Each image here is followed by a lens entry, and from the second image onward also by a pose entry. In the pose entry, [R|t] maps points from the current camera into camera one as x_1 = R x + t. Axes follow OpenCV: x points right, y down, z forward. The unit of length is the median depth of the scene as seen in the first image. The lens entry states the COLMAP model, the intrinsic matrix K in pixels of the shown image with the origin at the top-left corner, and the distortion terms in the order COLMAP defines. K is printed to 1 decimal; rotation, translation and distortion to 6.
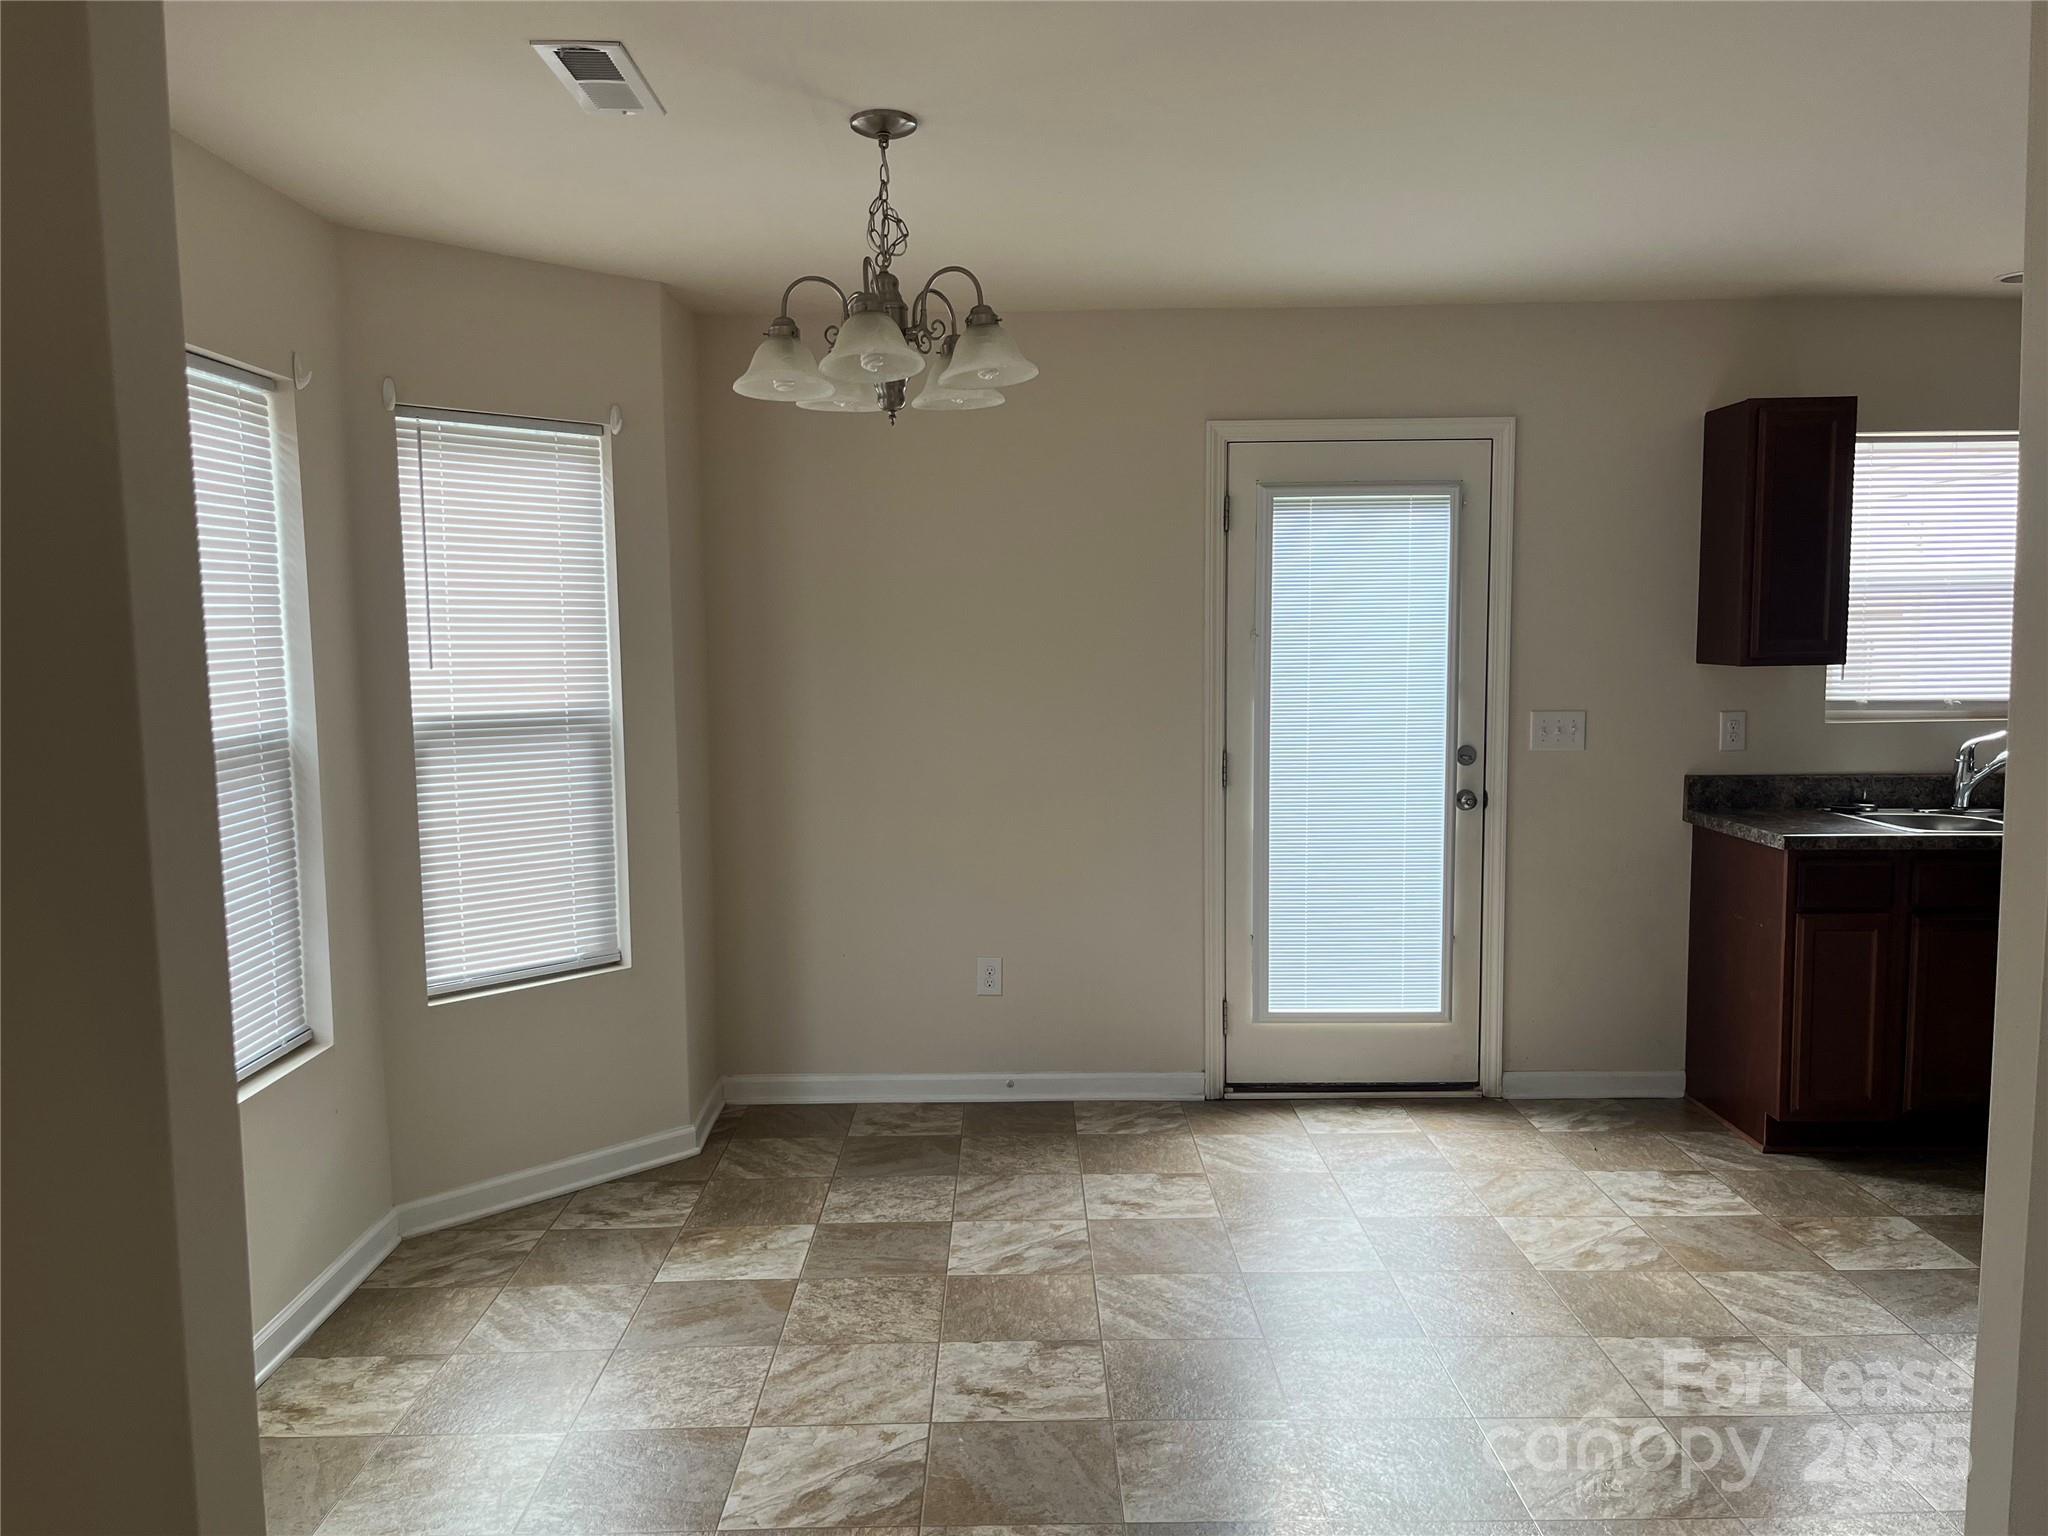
lens RADIAL K [[1547.6, 0, 1029.4], [0, 1547.6, 771.2], [0, 0, 1]] dist [0.043287, -0.011668]
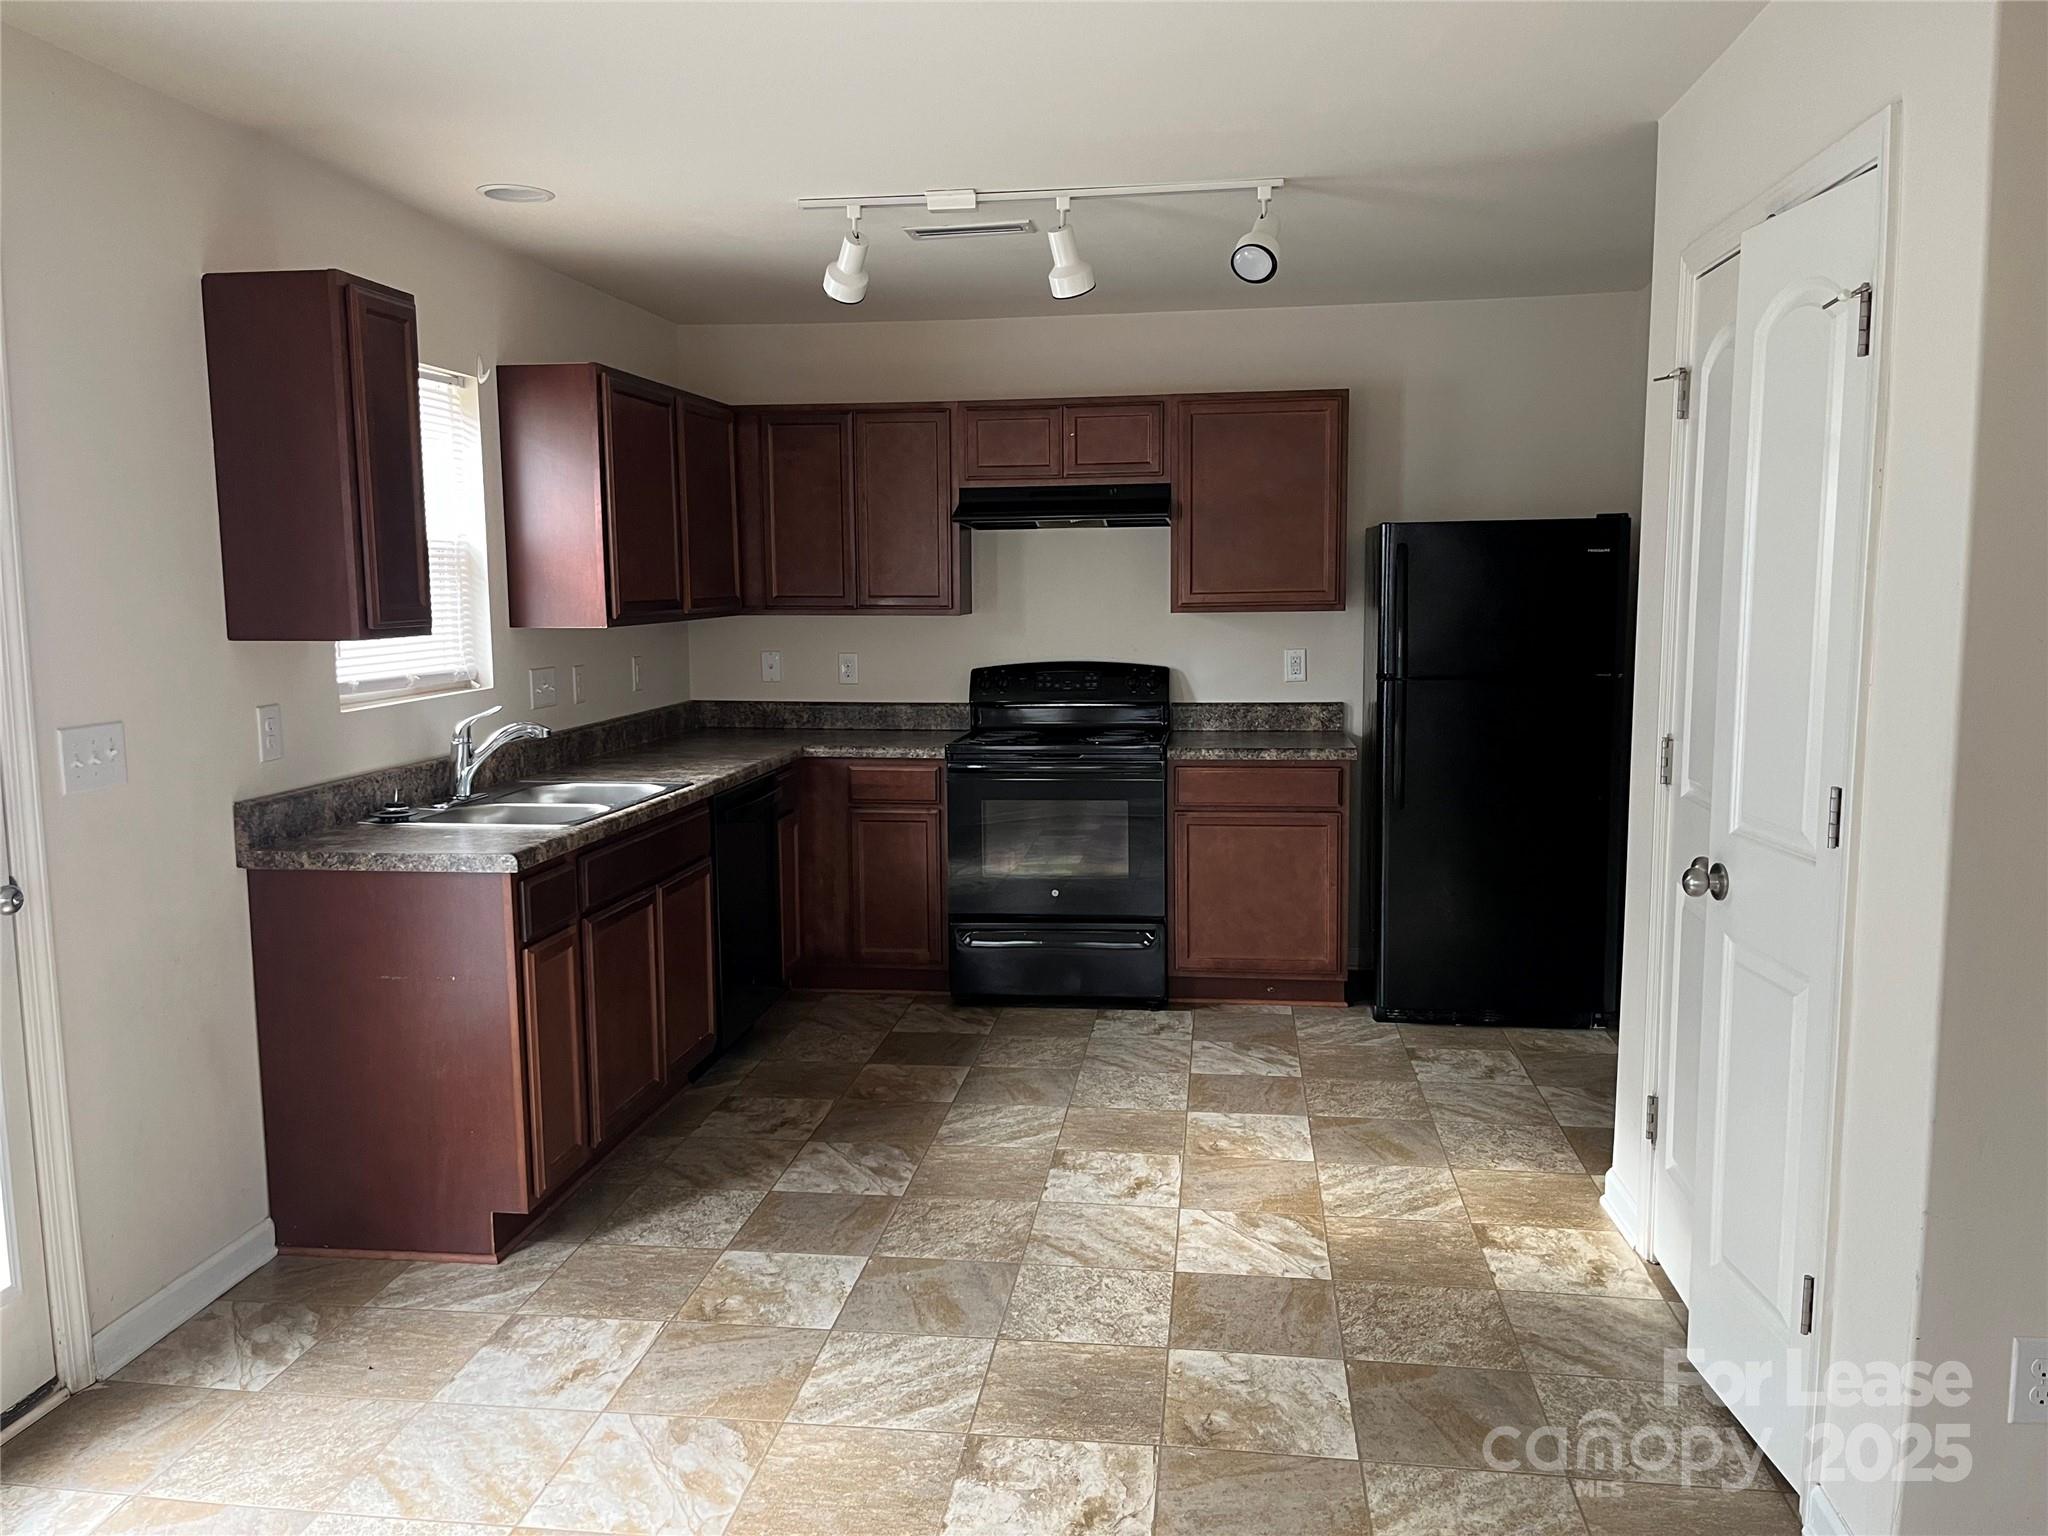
lens RADIAL K [[1547.6, 0, 1025.2], [0, 1547.6, 767.2], [0, 0, 1]] dist [0.043287, -0.011668]
pose [[0.155740, -0.109034, 0.981762, -0.214504], [0.100741, 0.990460, 0.094020, -0.044839], [-0.982648, 0.084261, 0.165238, 0.568760]]
